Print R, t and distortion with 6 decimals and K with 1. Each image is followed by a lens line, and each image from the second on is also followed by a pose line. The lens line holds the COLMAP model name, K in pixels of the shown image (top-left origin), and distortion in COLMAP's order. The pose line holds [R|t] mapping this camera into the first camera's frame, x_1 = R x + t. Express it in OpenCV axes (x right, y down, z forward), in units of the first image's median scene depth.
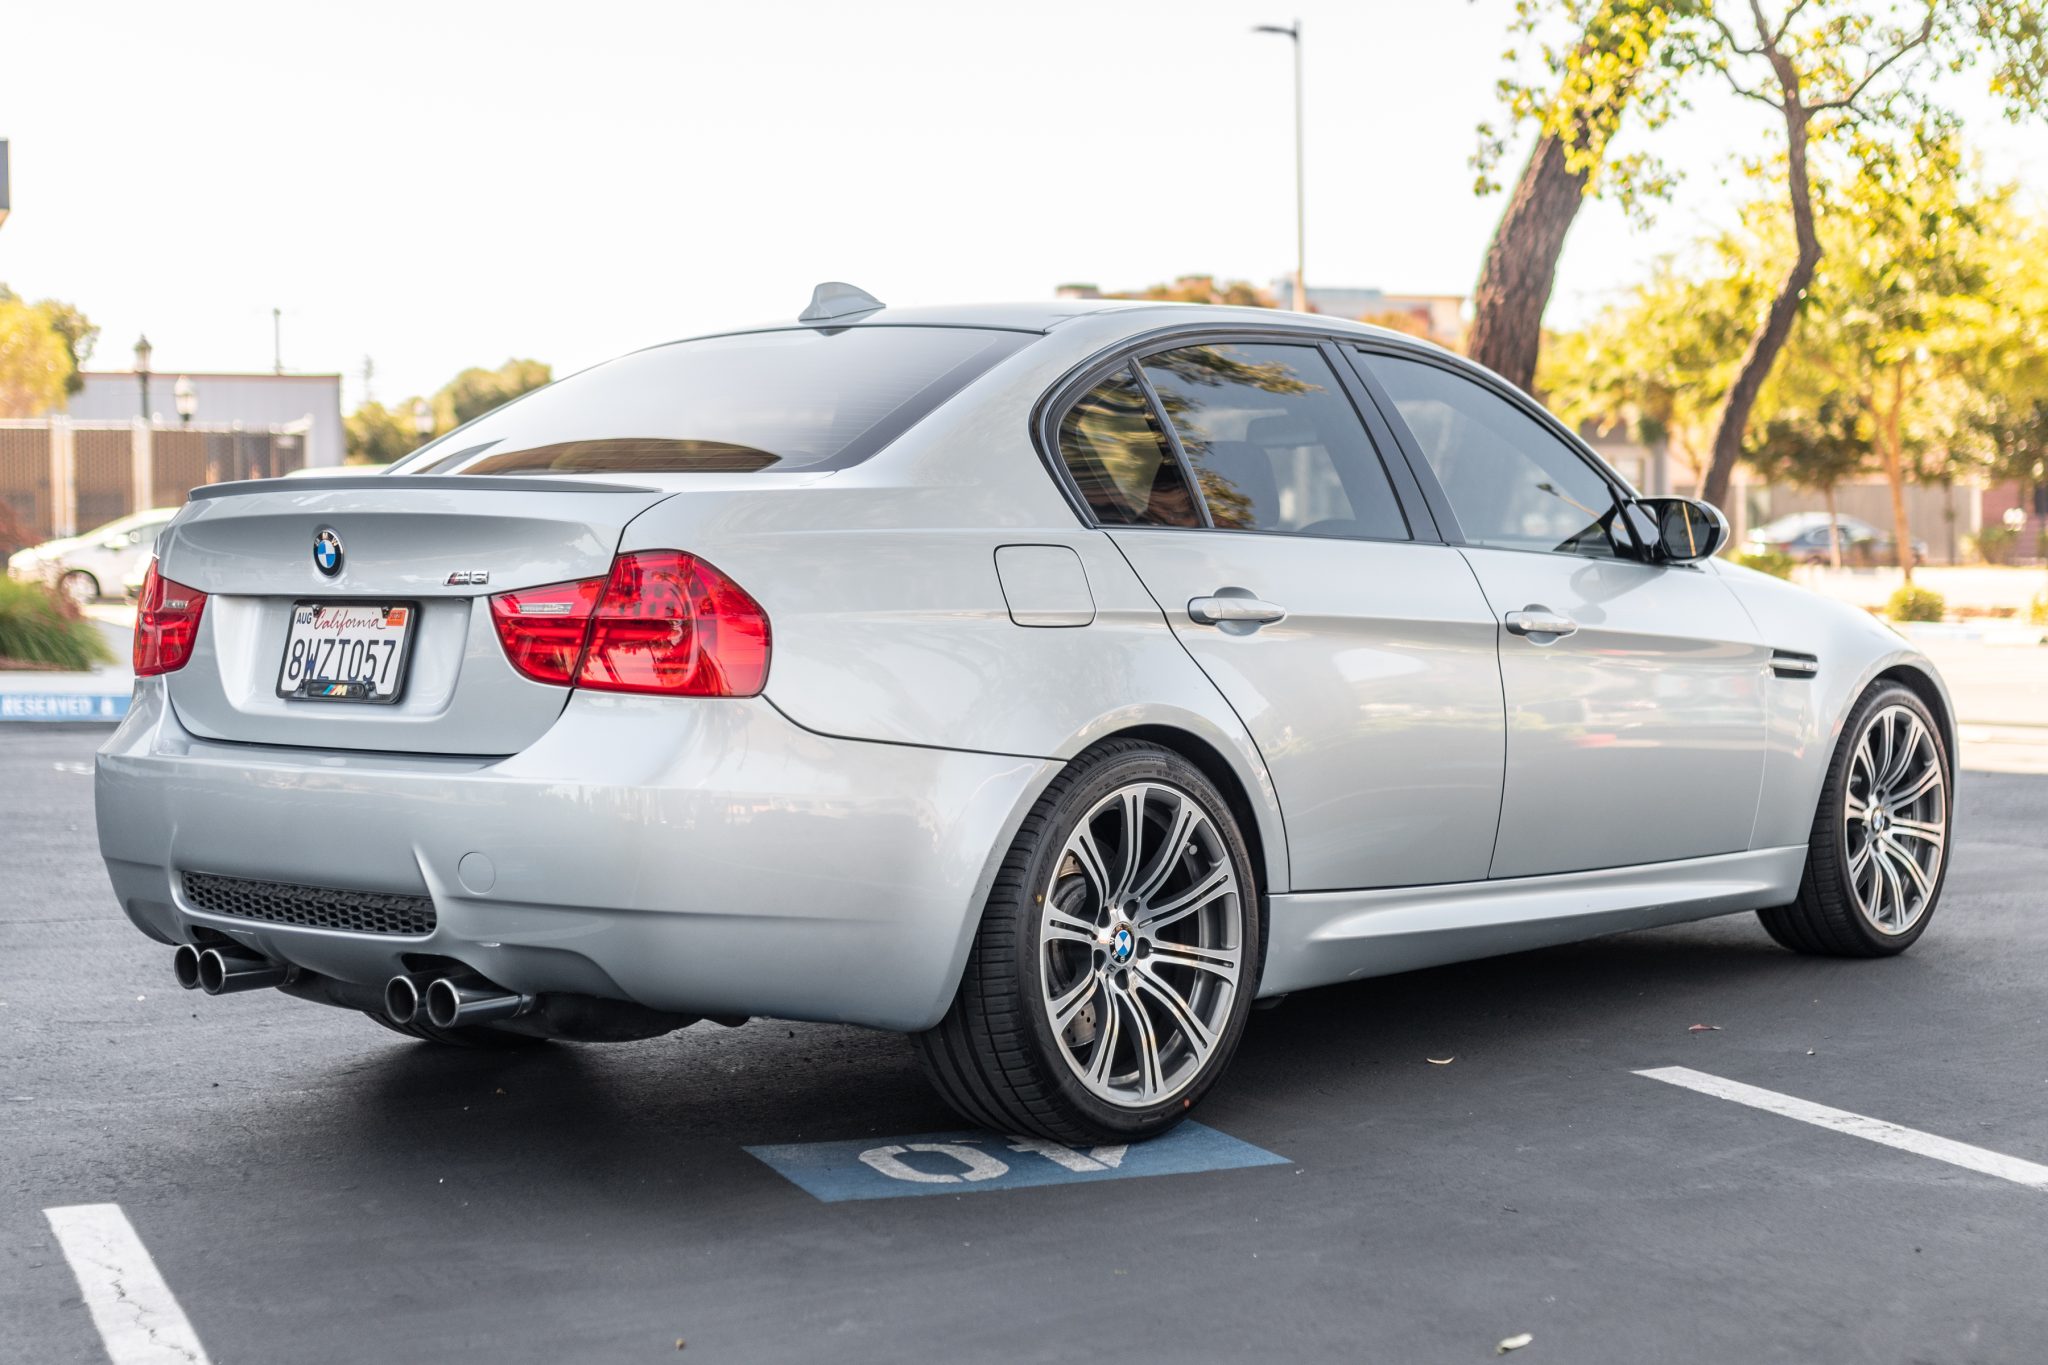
lens RADIAL K [[3222.3, 0, 984.3], [0, 3222.3, 627.2], [0, 0, 1]] dist [-0.000806, 0.033944]
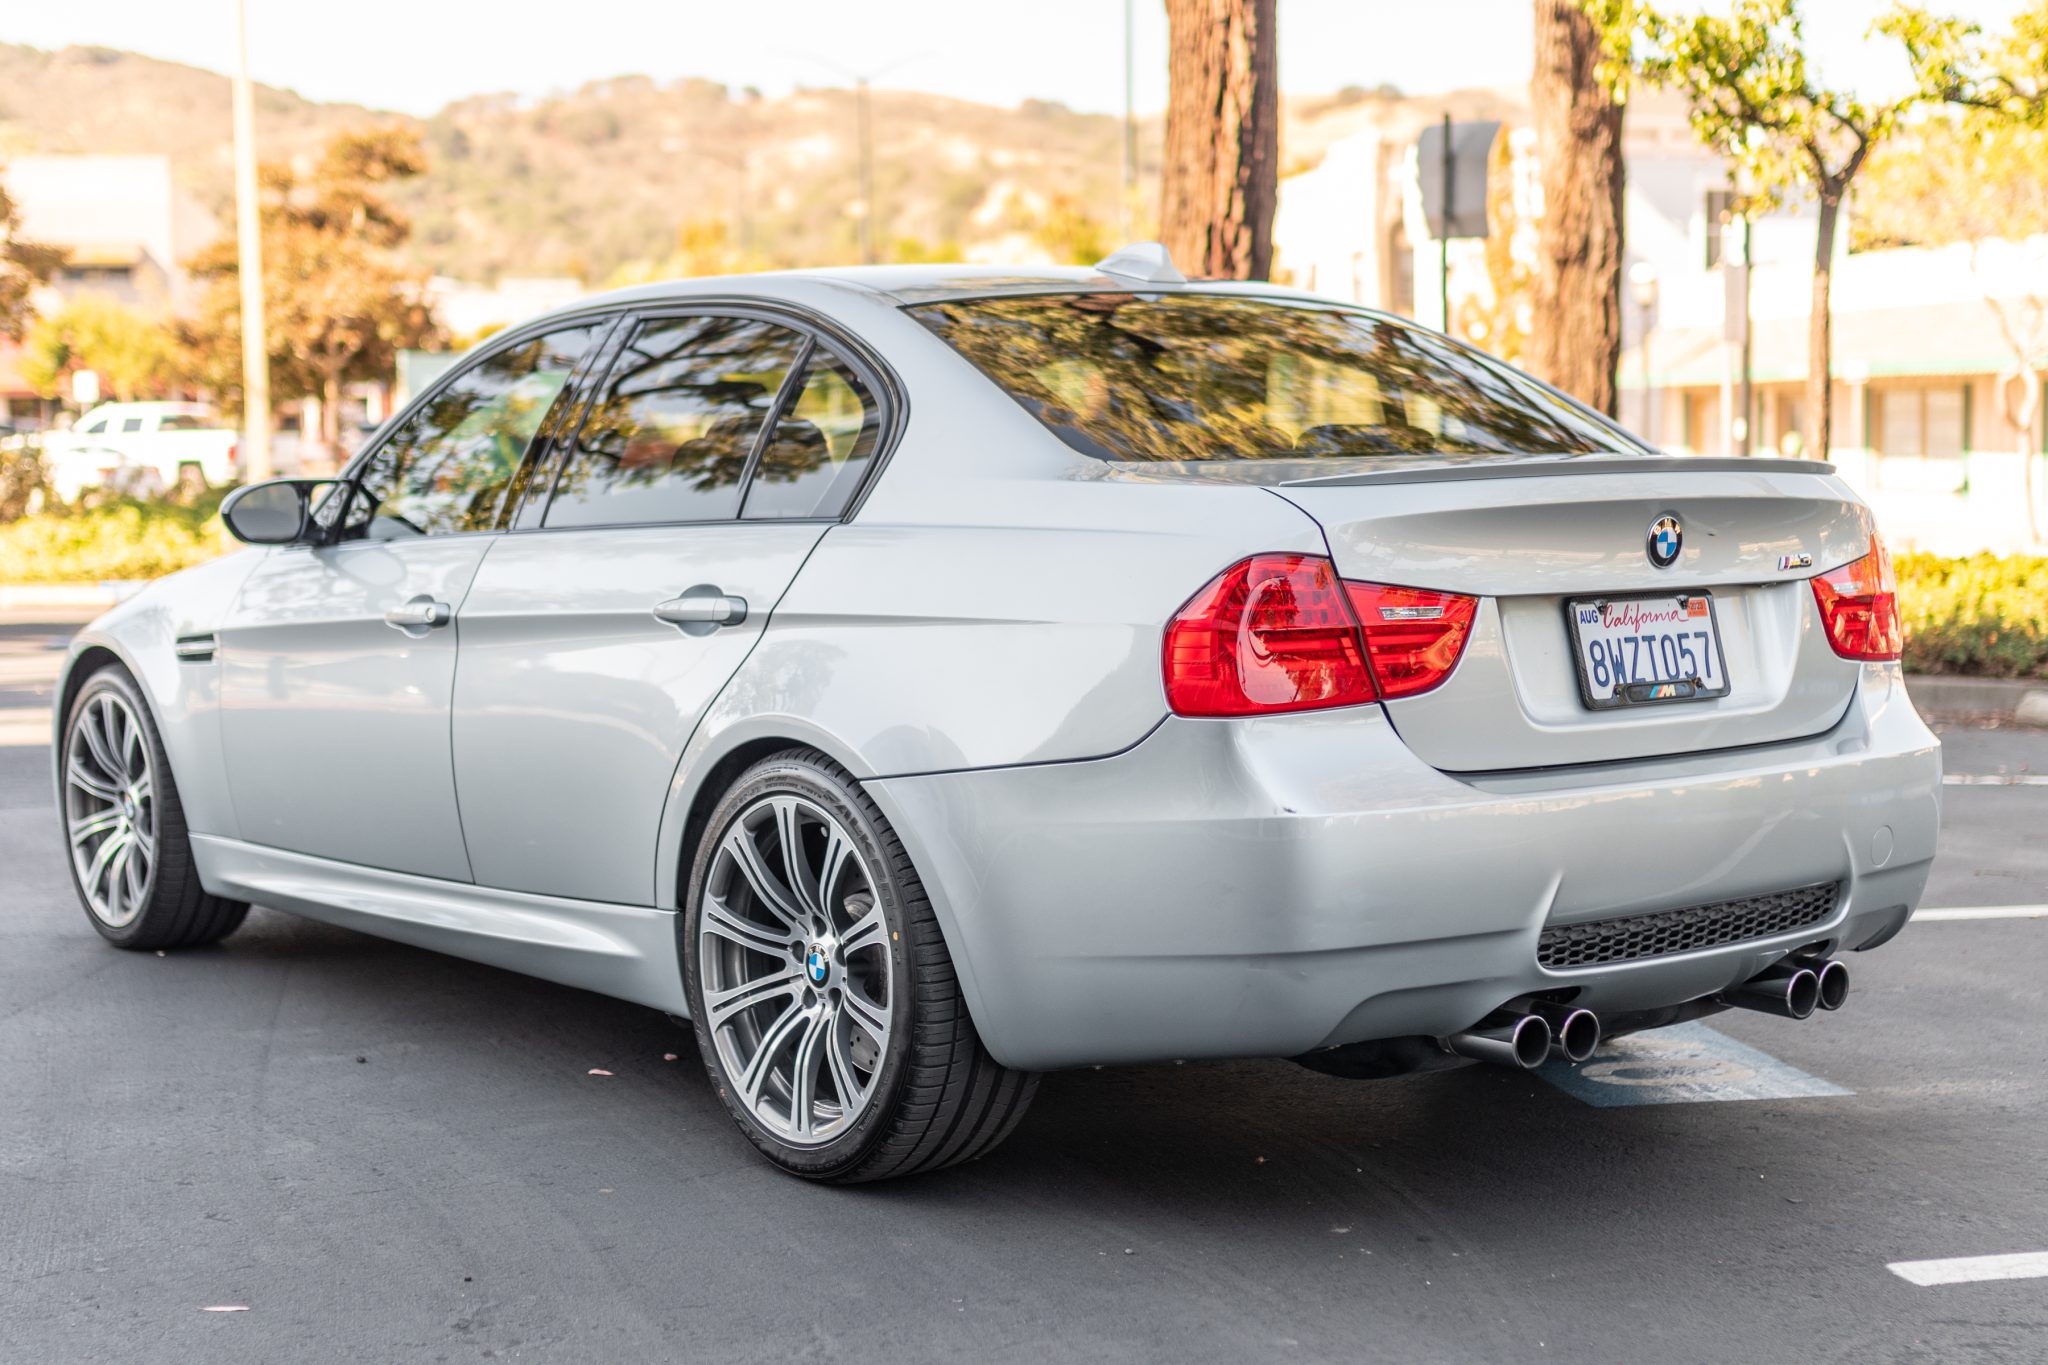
lens RADIAL K [[3009.9, 0, 1023.2], [0, 3009.9, 674.8], [0, 0, 1]] dist [-0.004171, 0.042991]
pose [[0.174884, -0.070596, 0.982055, -1.072967], [0.030273, 0.997340, 0.066304, -0.047373], [-0.984124, 0.018134, 0.176556, 1.029491]]
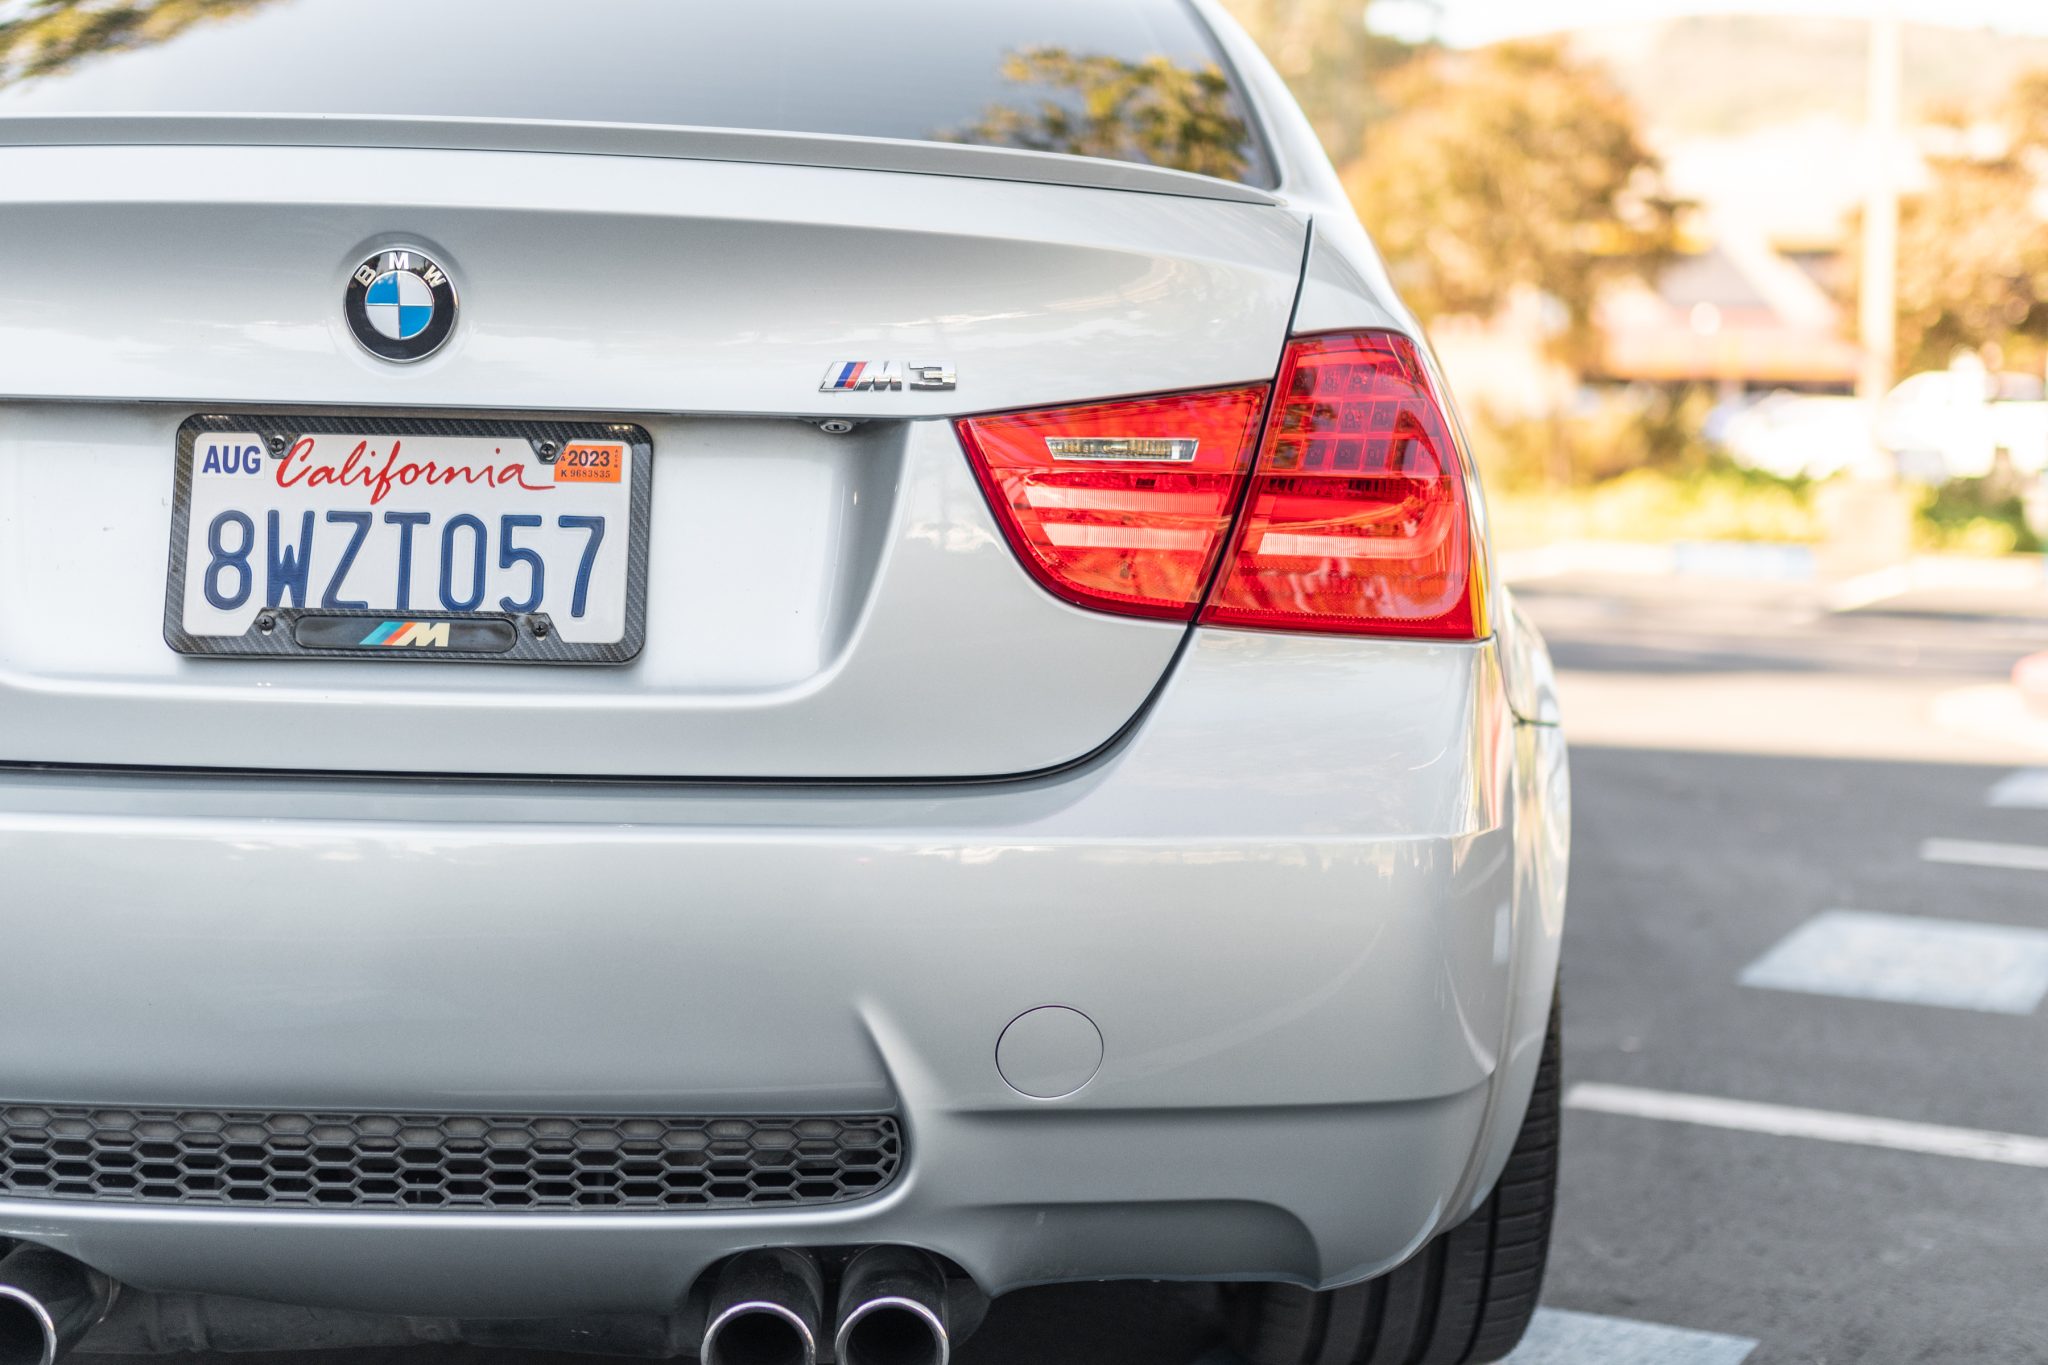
lens RADIAL K [[3009.9, 0, 1023.2], [0, 3009.9, 674.8], [0, 0, 1]] dist [-0.004171, 0.042991]
pose [[0.735165, -0.033536, 0.677058, -0.407702], [-0.011656, 0.998003, 0.062089, -0.000403], [-0.677788, -0.053538, 0.733306, 0.660779]]
